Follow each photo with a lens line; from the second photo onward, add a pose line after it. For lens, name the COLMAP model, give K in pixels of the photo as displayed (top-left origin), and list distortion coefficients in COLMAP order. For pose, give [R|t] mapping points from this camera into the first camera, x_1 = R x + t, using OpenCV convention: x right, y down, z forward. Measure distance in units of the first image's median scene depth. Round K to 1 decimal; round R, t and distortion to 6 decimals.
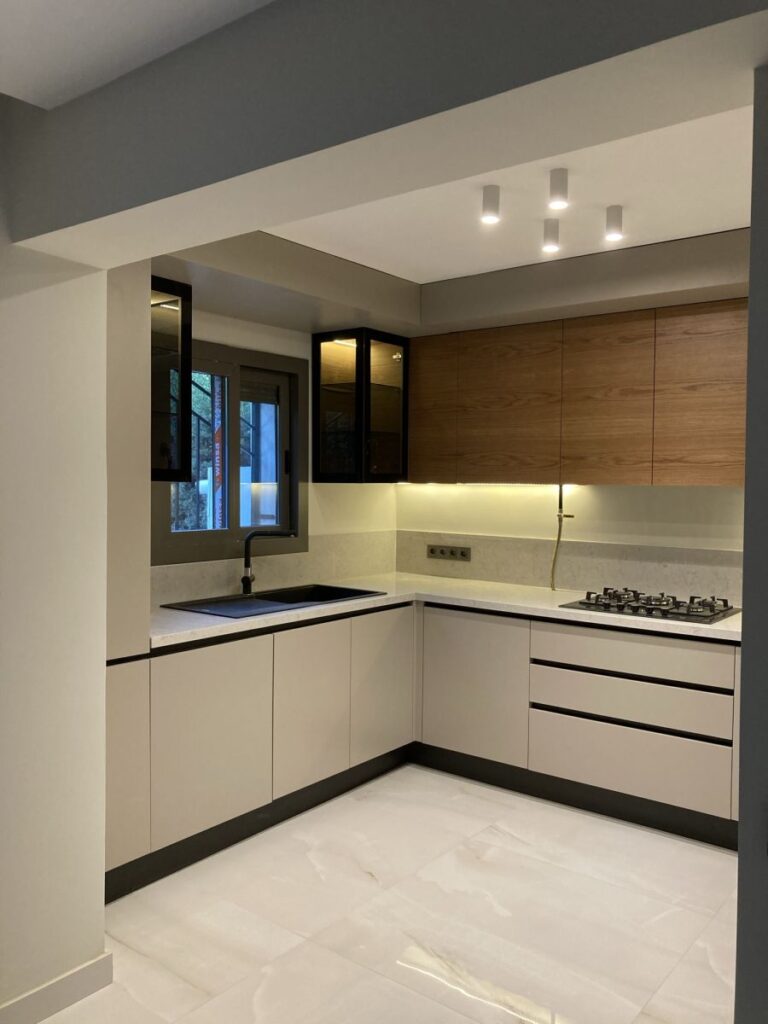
lens RADIAL K [[834.6, 0, 382.9], [0, 834.6, 511.7], [0, 0, 1]] dist [0.047342, -0.072785]
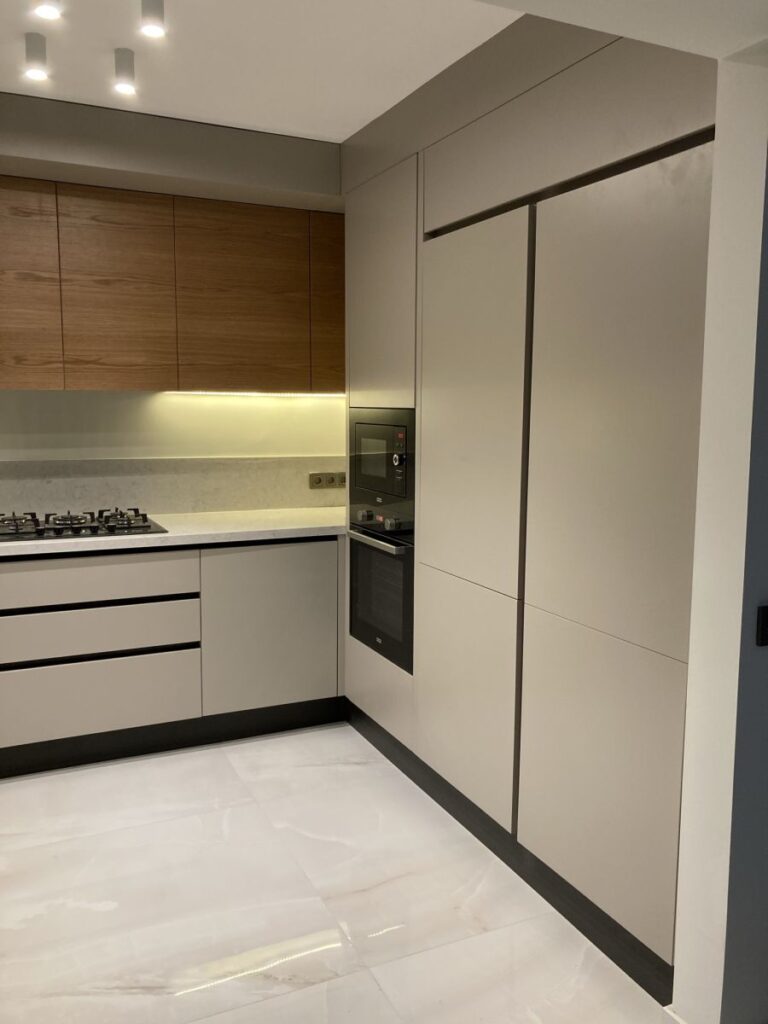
lens RADIAL K [[834.6, 0, 385.1], [0, 834.6, 507.6], [0, 0, 1]] dist [0.047342, -0.072785]
pose [[0.443021, -0.115200, 0.889079, -0.310126], [0.032786, 0.993128, 0.112345, 0.003231], [-0.895911, -0.020622, 0.443754, 0.290468]]
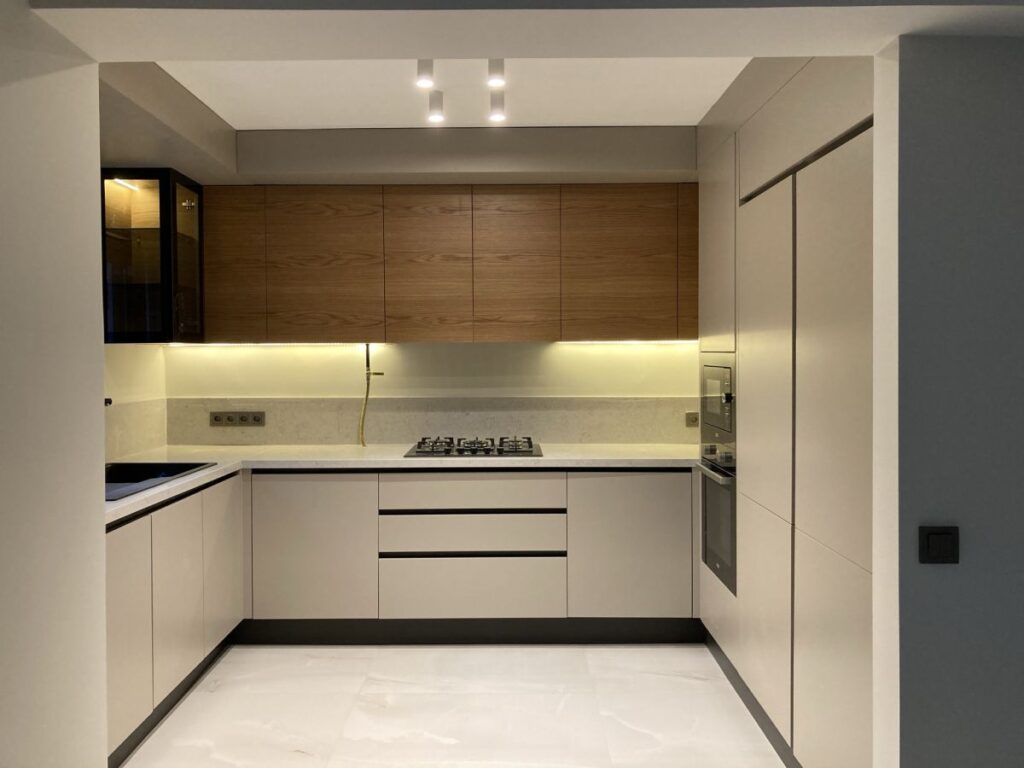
lens RADIAL K [[834.6, 0, 509.5], [0, 834.6, 378.0], [0, 0, 1]] dist [0.047342, -0.072785]
pose [[0.786679, -0.031941, 0.616536, -0.317642], [0.037284, 0.999296, 0.004197, 0.013524], [-0.616236, 0.019685, 0.787315, 0.082642]]
